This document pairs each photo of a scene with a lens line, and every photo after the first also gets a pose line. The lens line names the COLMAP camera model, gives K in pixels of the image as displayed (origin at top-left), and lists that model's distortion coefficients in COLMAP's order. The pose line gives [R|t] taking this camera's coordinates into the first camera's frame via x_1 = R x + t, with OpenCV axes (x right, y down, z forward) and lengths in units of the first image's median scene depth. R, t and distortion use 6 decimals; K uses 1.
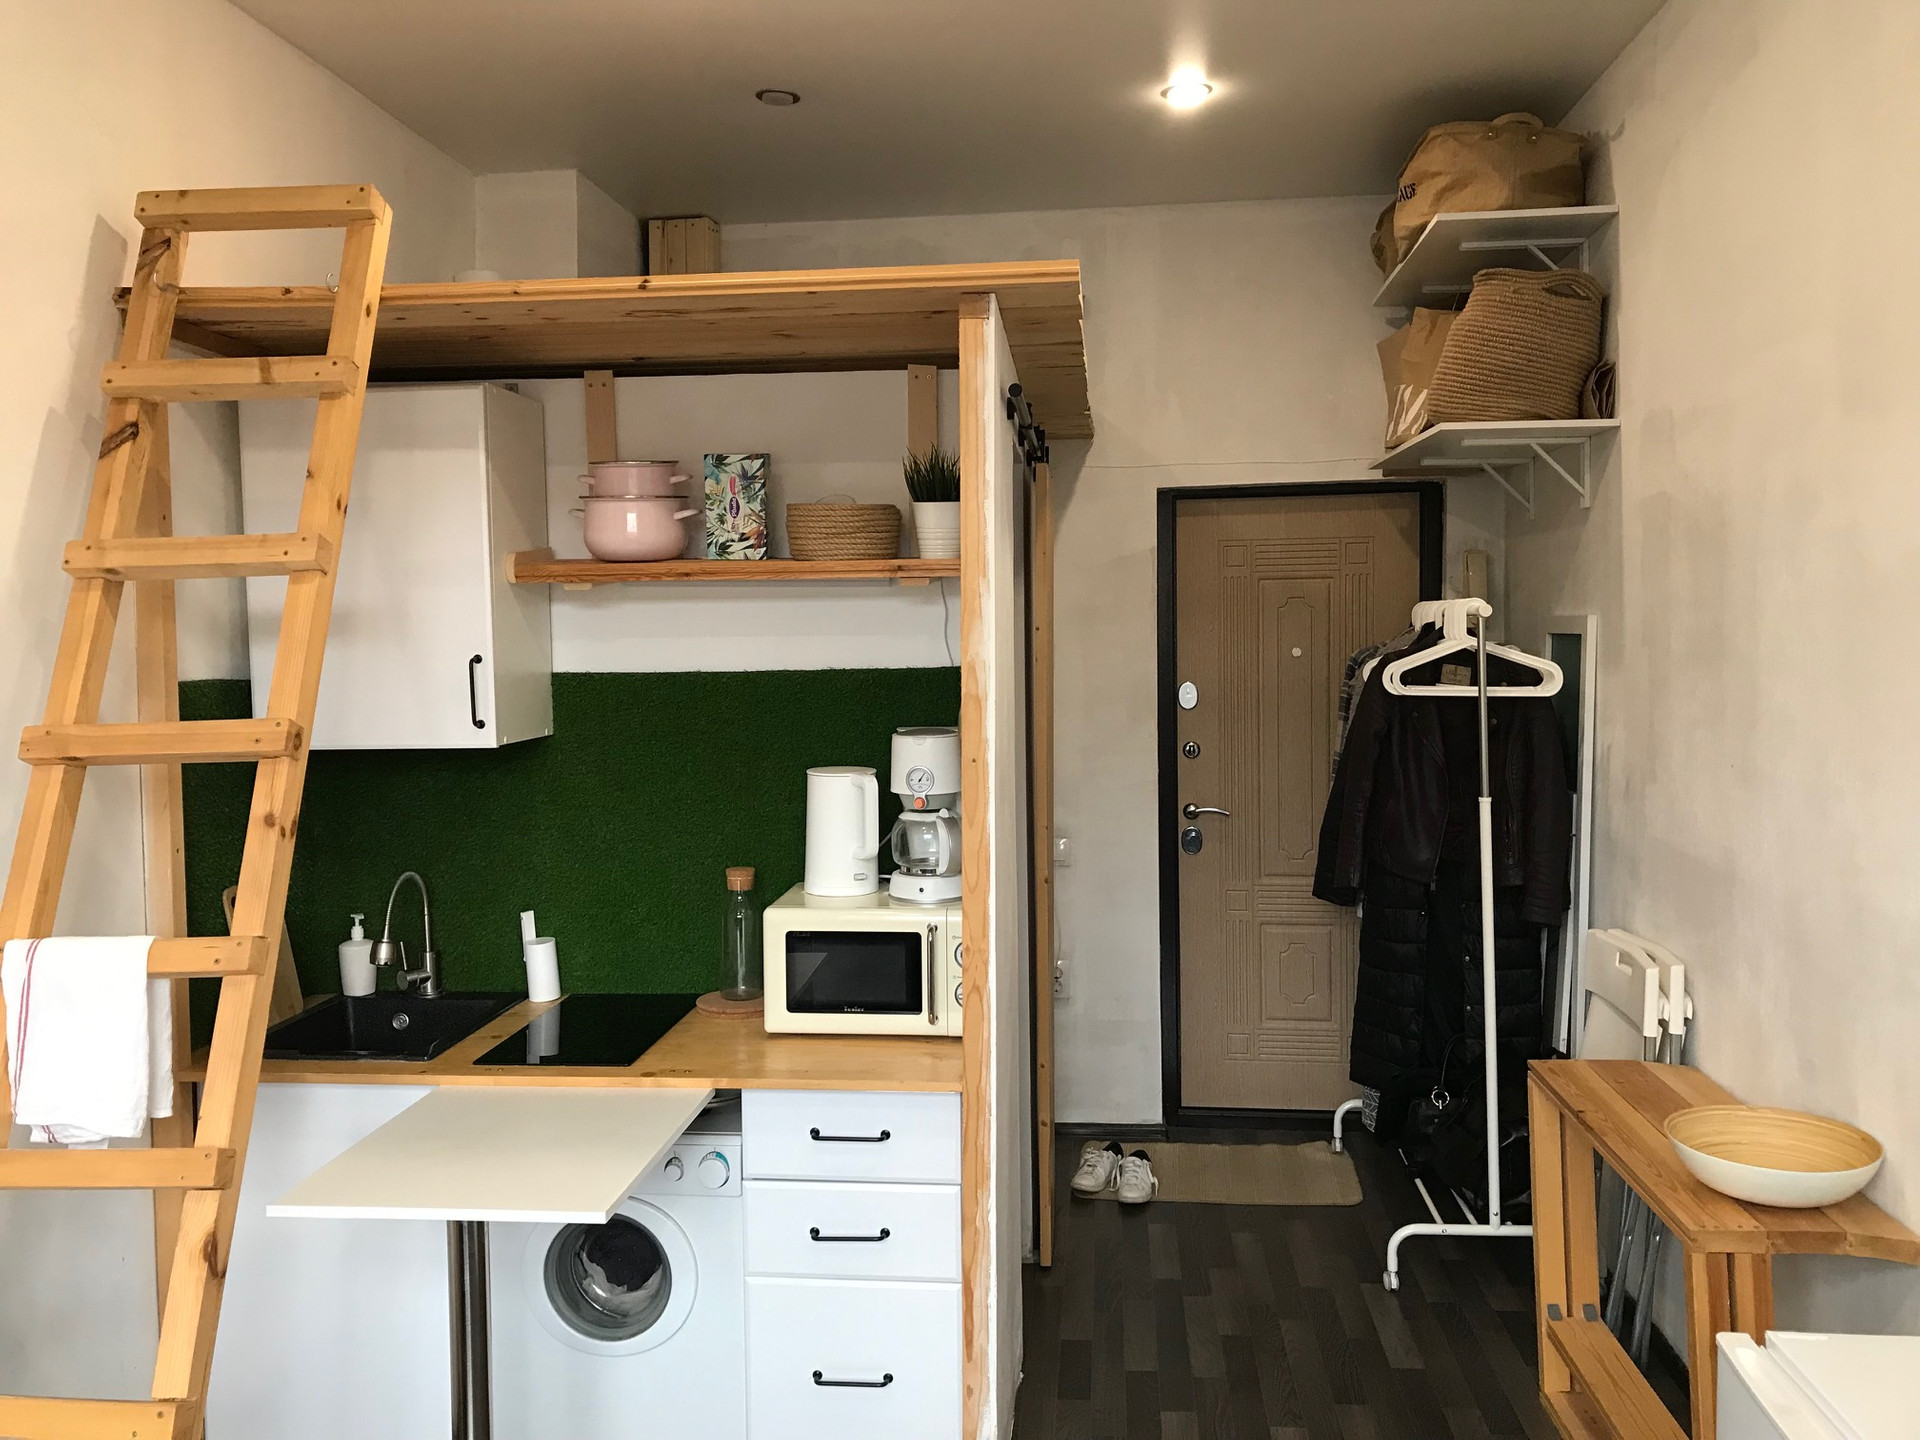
lens RADIAL K [[1567.4, 0, 949.1], [0, 1567.4, 718.5], [0, 0, 1]] dist [0.026307, -0.012093]
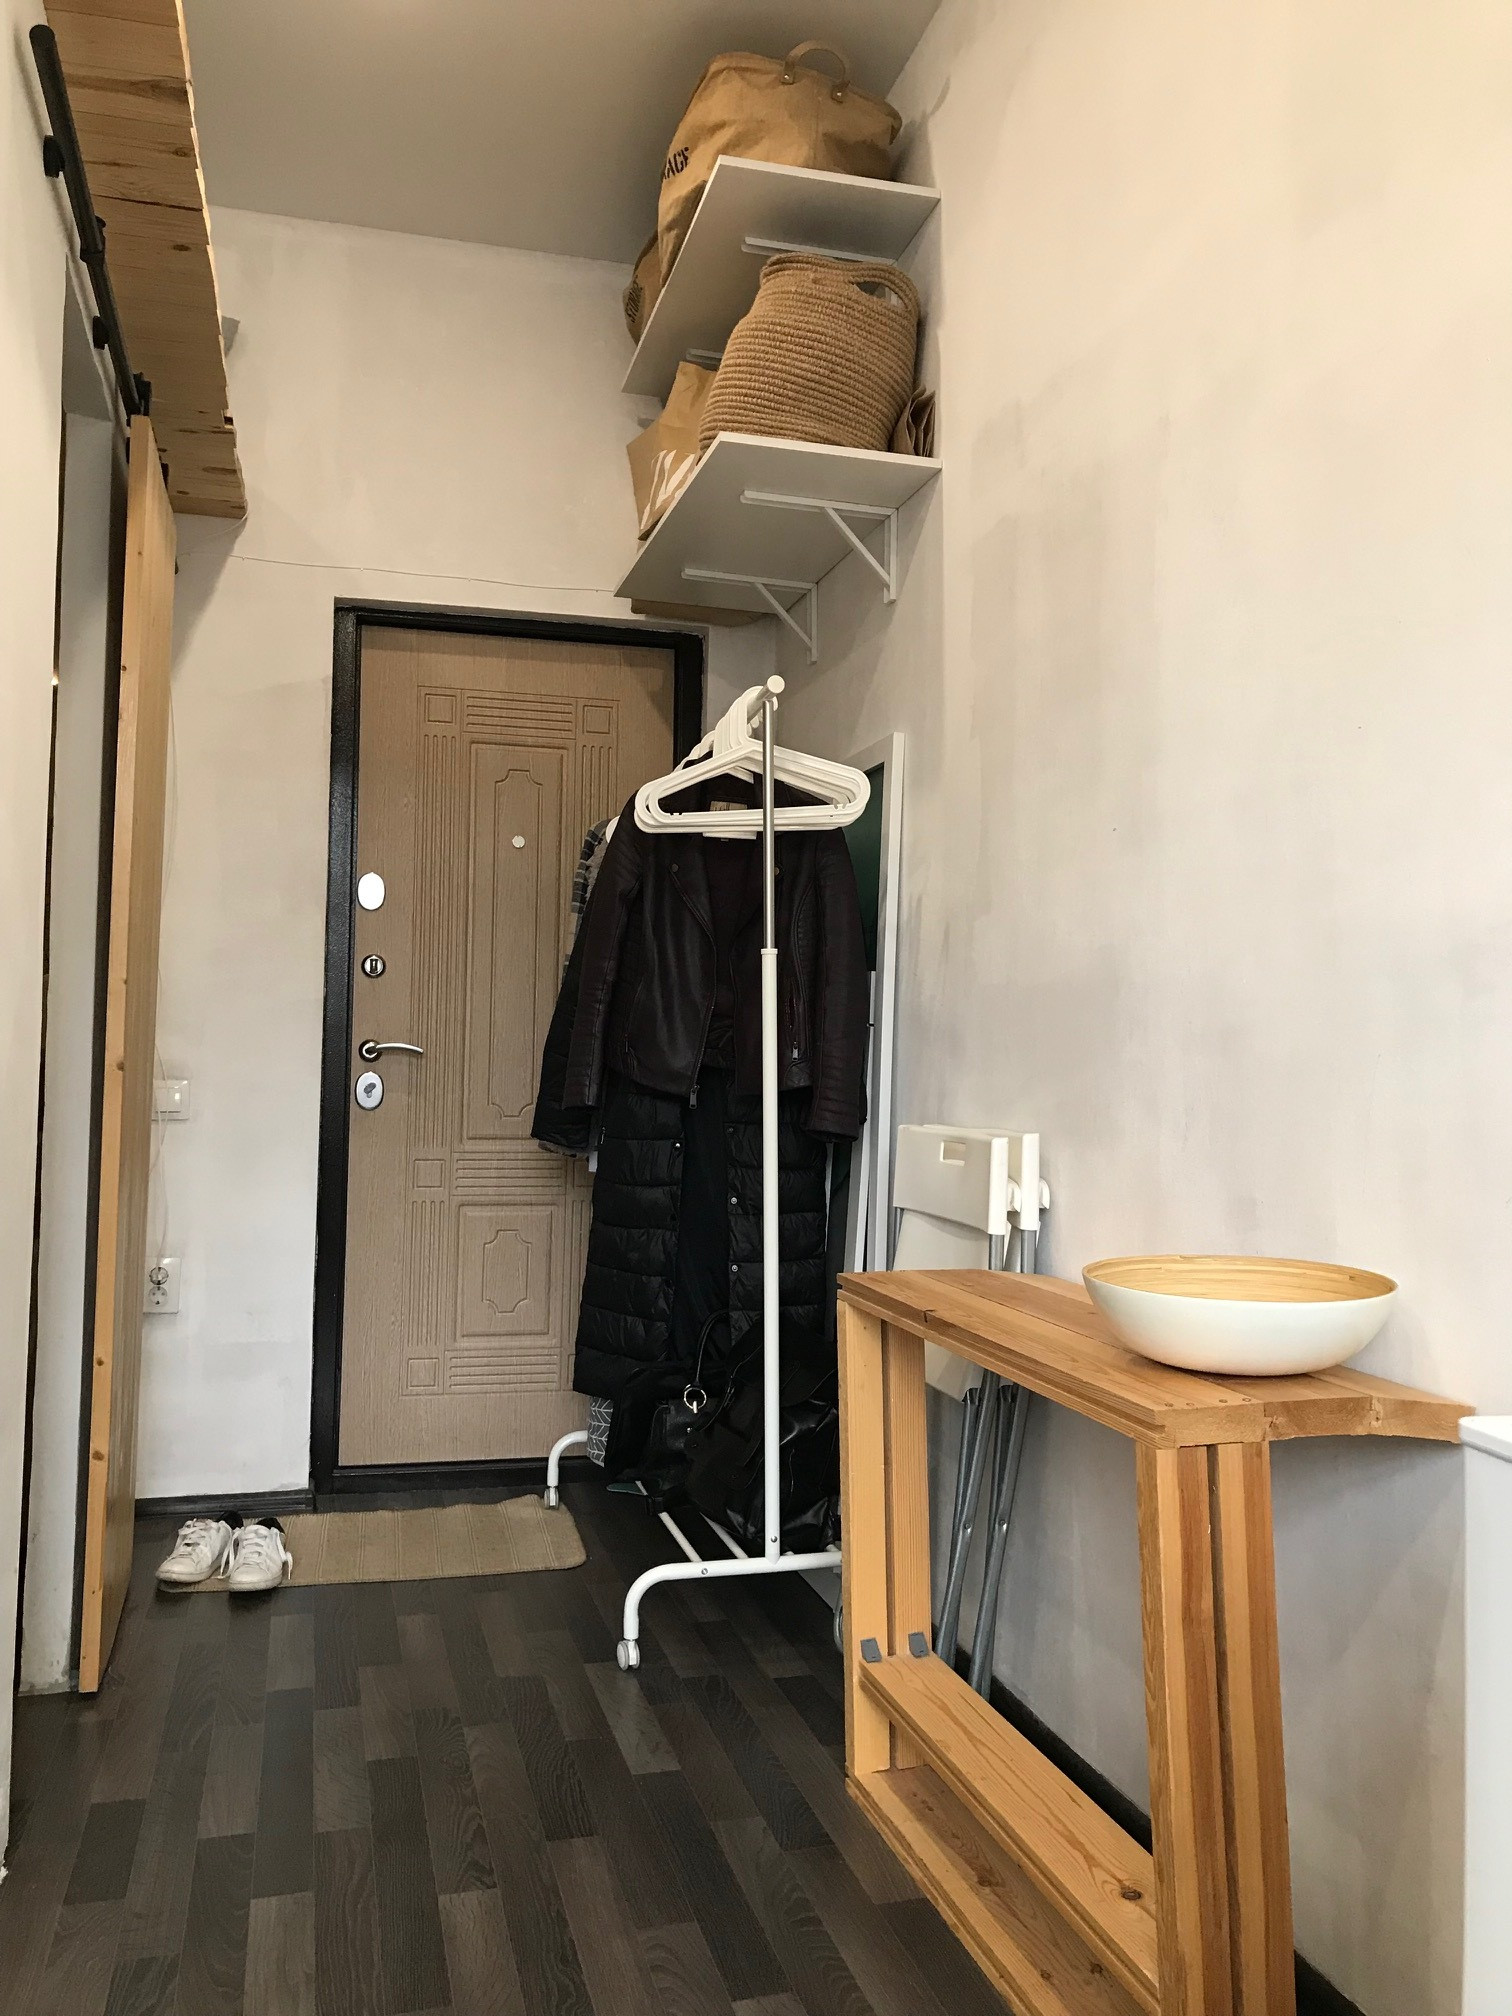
lens RADIAL K [[1645.8, 0, 770.2], [0, 1645.8, 1008.3], [0, 0, 1]] dist [0.026307, -0.012093]
pose [[0.930730, 0.046076, 0.362794, 0.065800], [-0.012328, 0.995420, -0.094795, 0.147739], [-0.365500, 0.083756, 0.927035, 0.293886]]
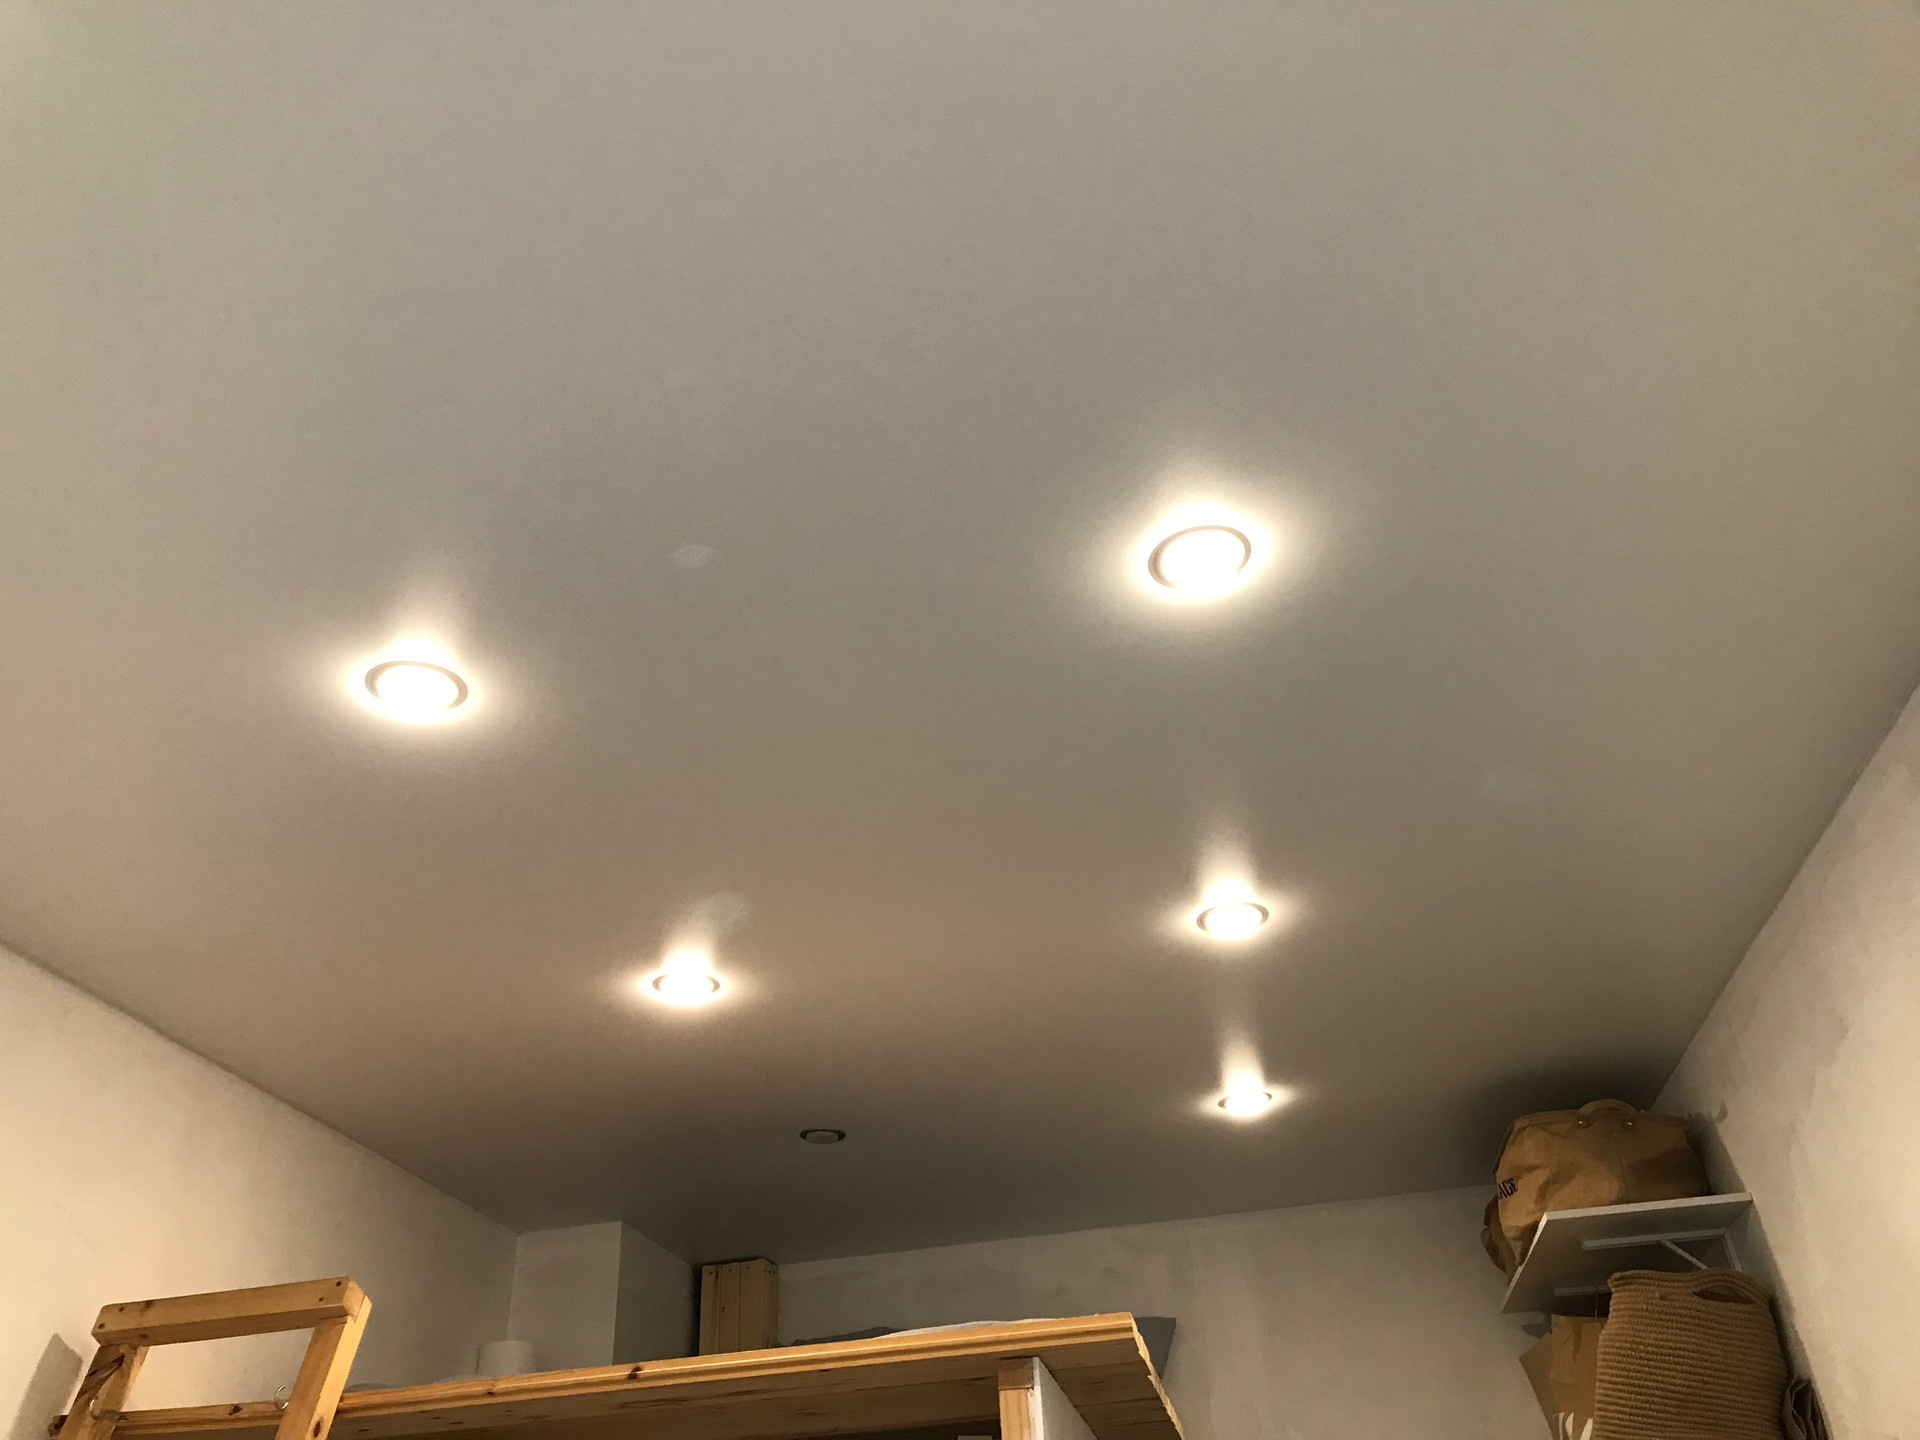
lens RADIAL K [[1567.4, 0, 965.5], [0, 1567.4, 719.7], [0, 0, 1]] dist [0.026307, -0.012093]
pose [[0.995511, -0.085580, -0.040421, 0.041726], [0.047027, 0.817894, -0.573444, -0.051104], [0.082136, 0.568969, 0.818247, 0.081365]]
